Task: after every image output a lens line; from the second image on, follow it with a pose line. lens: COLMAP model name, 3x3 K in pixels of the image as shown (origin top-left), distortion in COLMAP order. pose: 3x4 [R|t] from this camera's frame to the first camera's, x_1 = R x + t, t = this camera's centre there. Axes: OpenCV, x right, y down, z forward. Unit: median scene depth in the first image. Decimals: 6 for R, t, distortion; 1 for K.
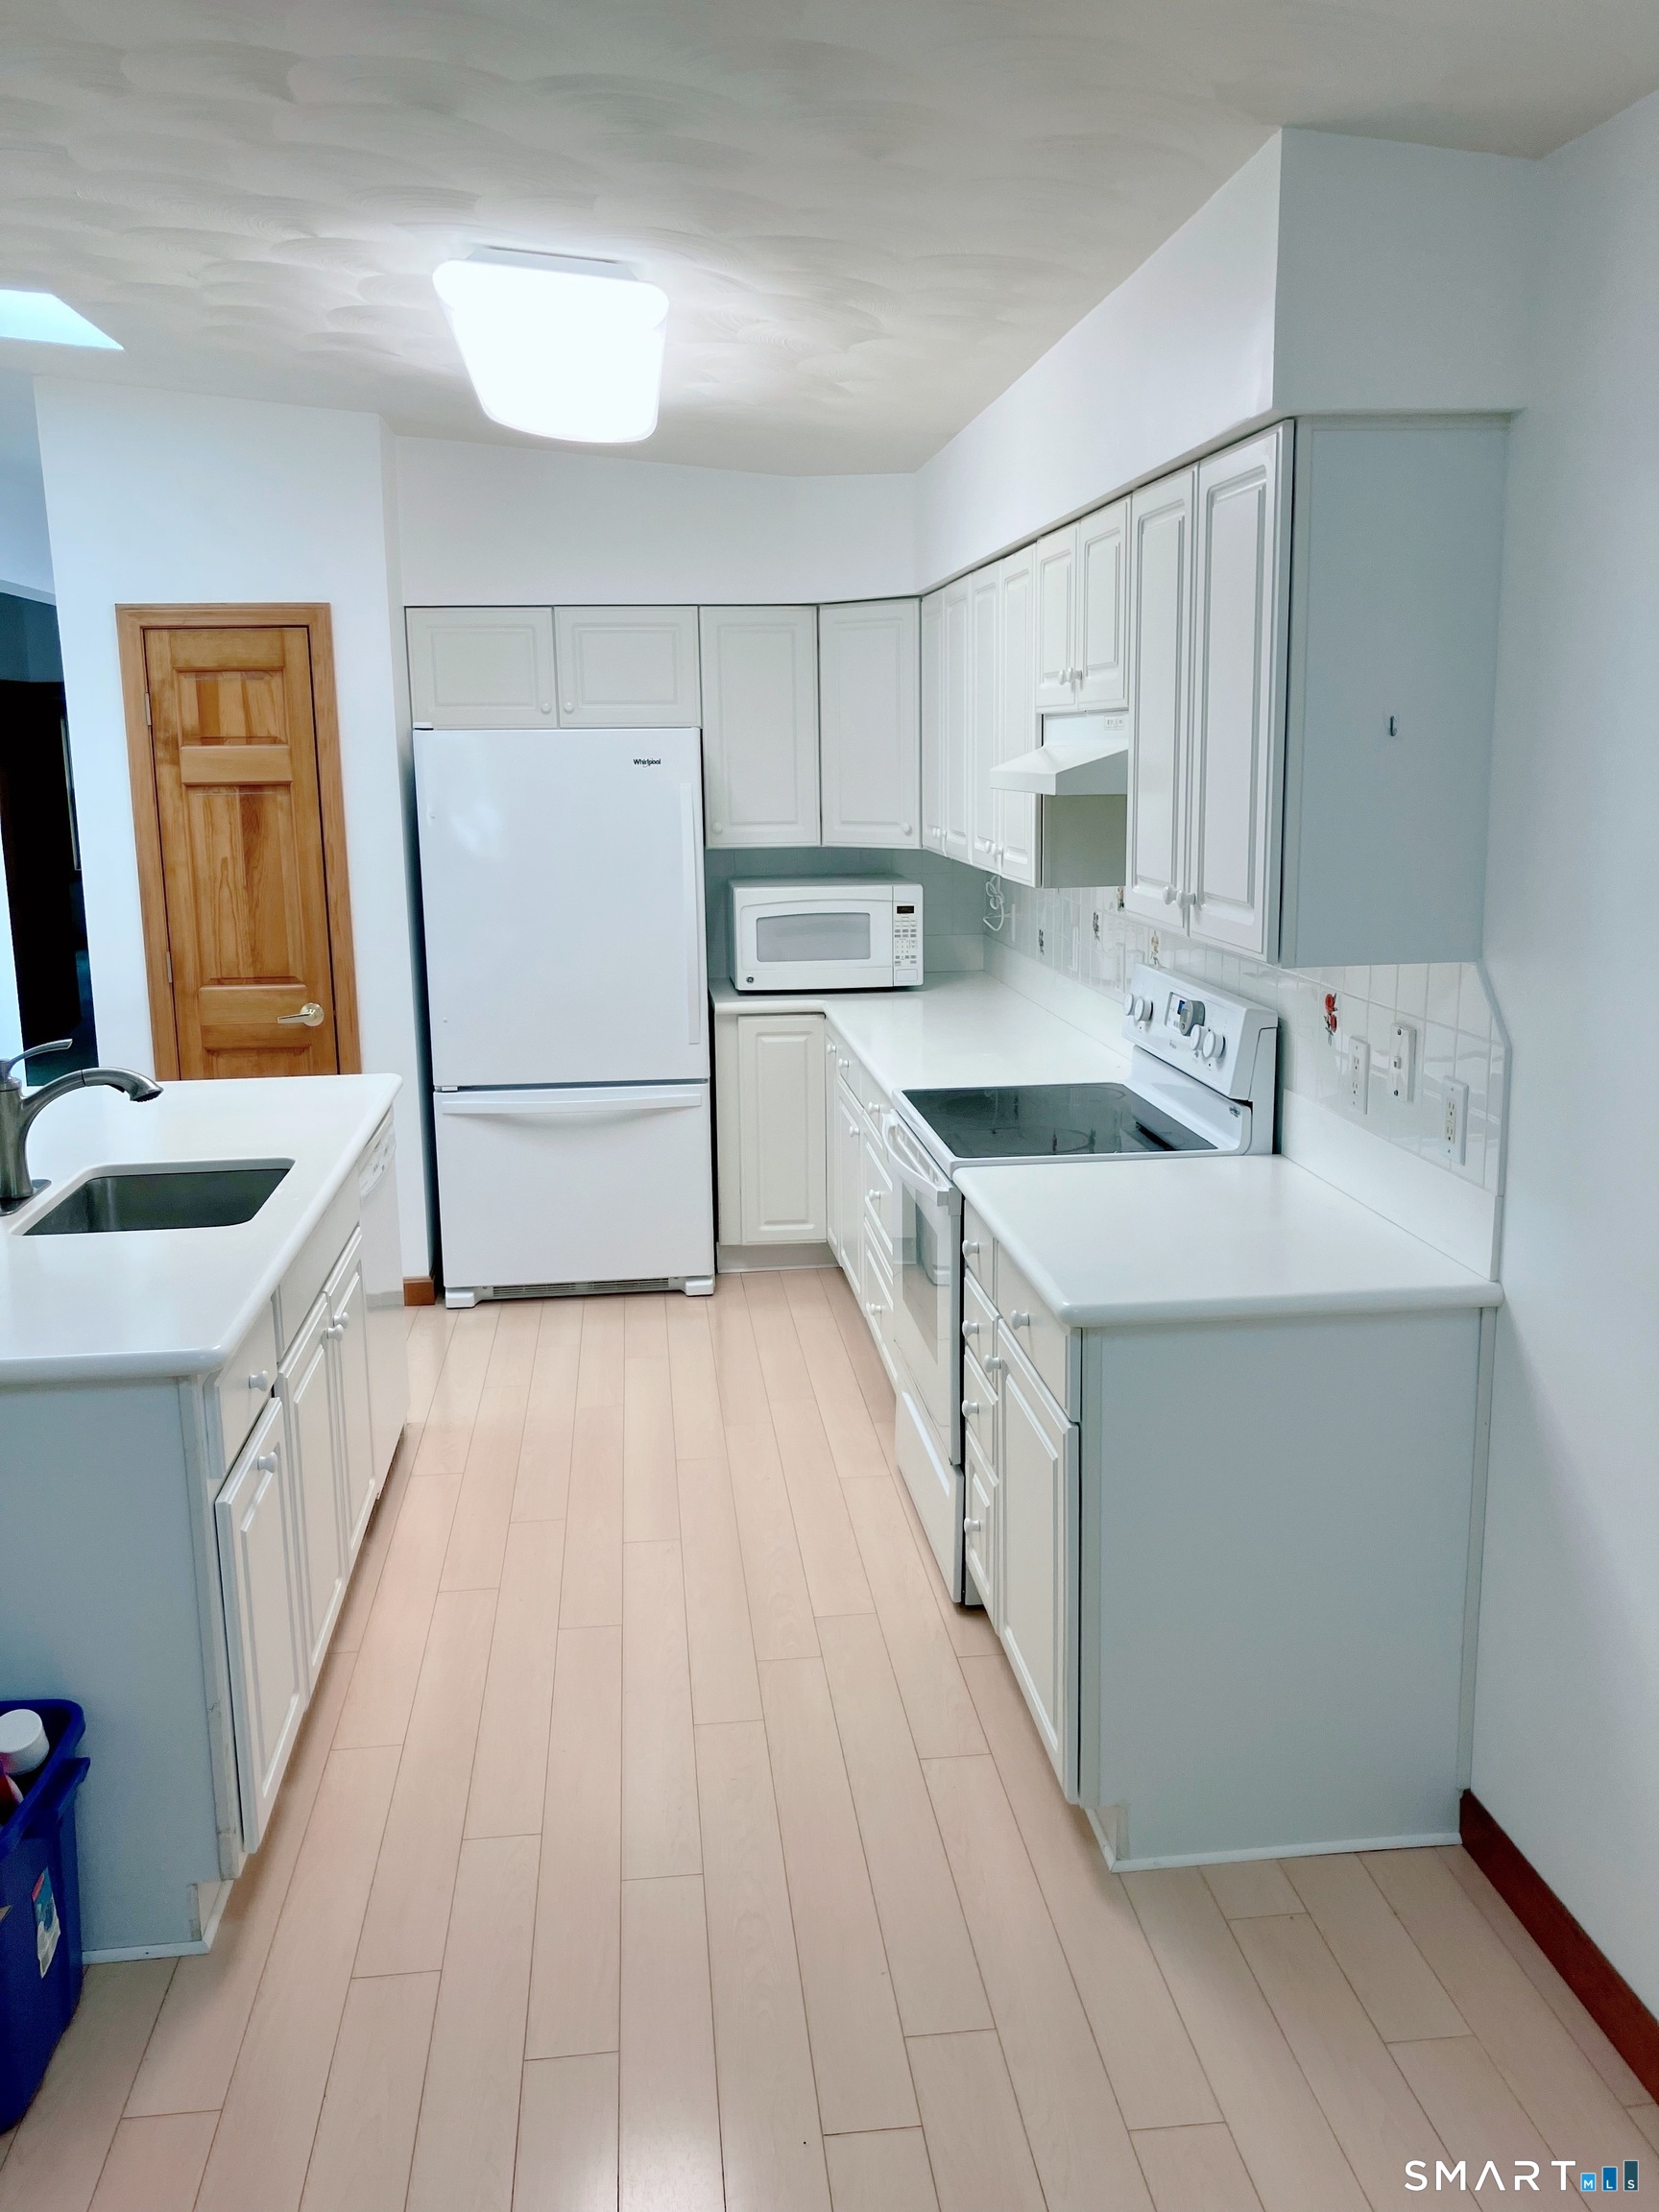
lens RADIAL K [[1826.7, 0, 829.5], [0, 1826.7, 1106.0], [0, 0, 1]] dist [0.010238, -0.000945]
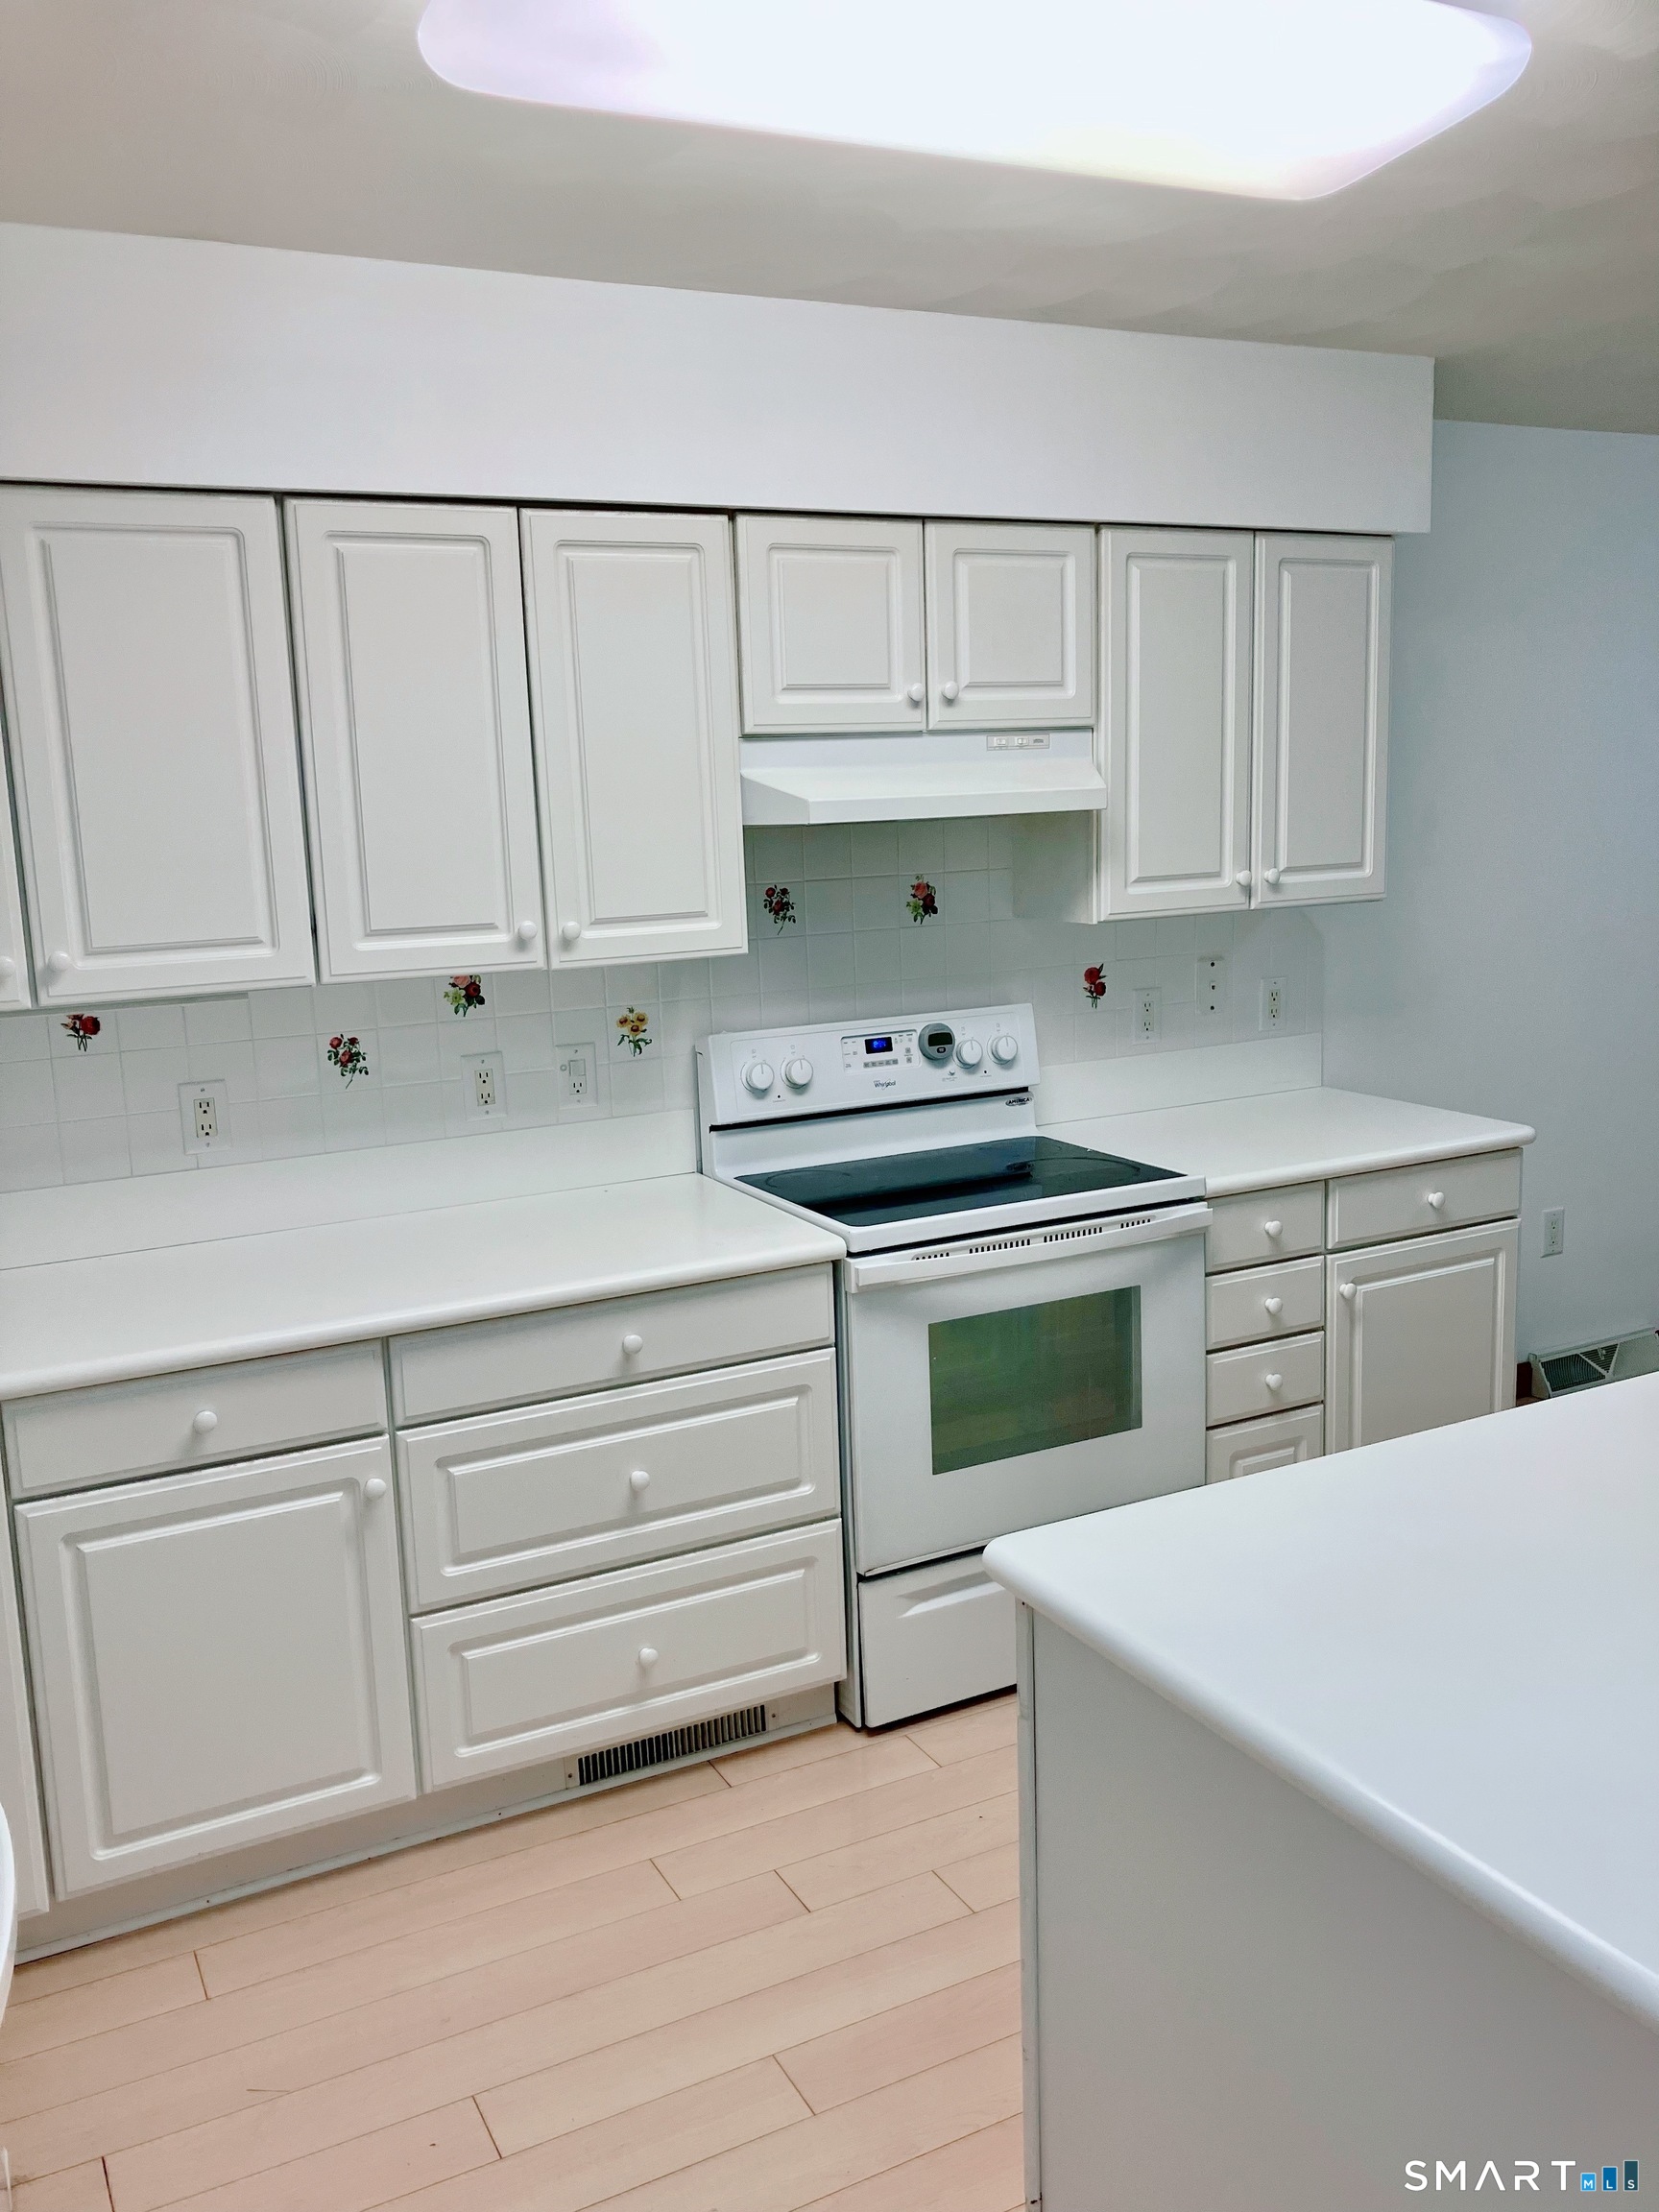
lens RADIAL K [[1791.7, 0, 829.5], [0, 1791.7, 1106.0], [0, 0, 1]] dist [0.038000, 0.000042]
pose [[-0.356277, -0.140042, 0.923826, -0.482503], [0.218356, 0.948850, 0.228045, -0.174205], [-0.908509, 0.282970, -0.307474, 0.945620]]
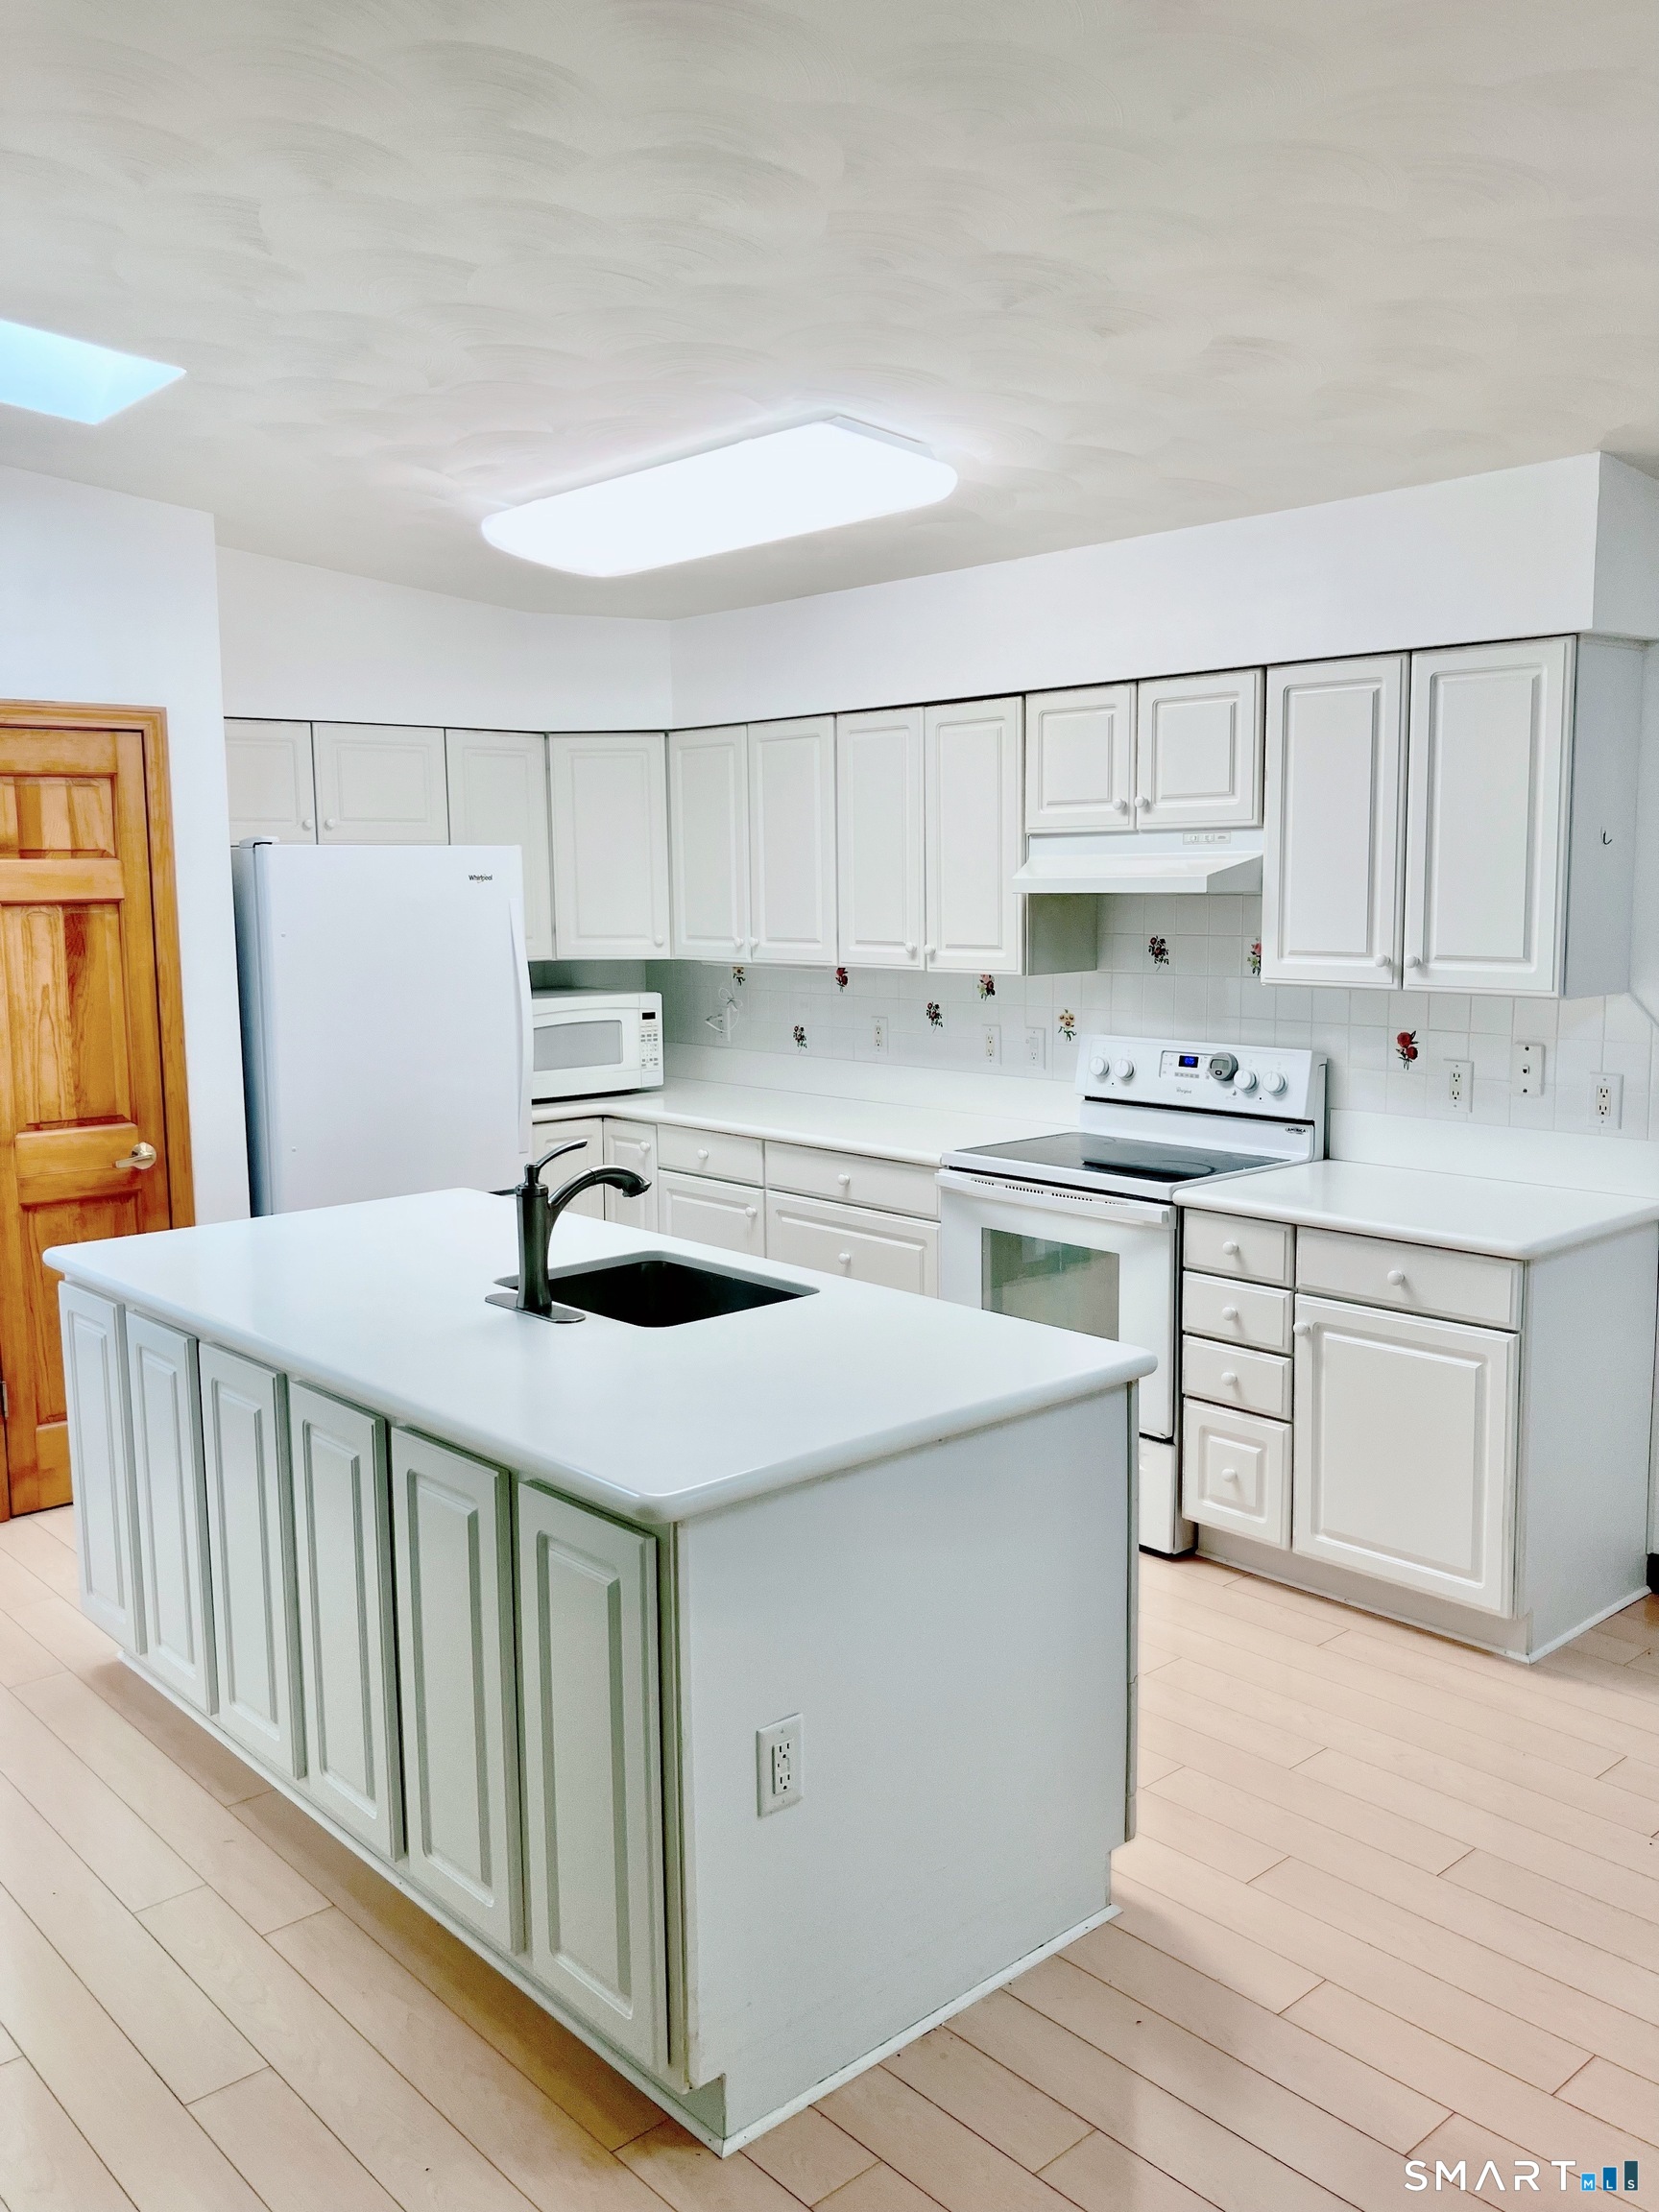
lens RADIAL K [[1826.7, 0, 829.5], [0, 1826.7, 1106.0], [0, 0, 1]] dist [0.010238, -0.000945]
pose [[0.816198, -0.070681, 0.573433, -0.533725], [0.113721, 0.992727, -0.039502, -0.000365], [-0.566471, 0.097453, 0.818299, 0.071850]]
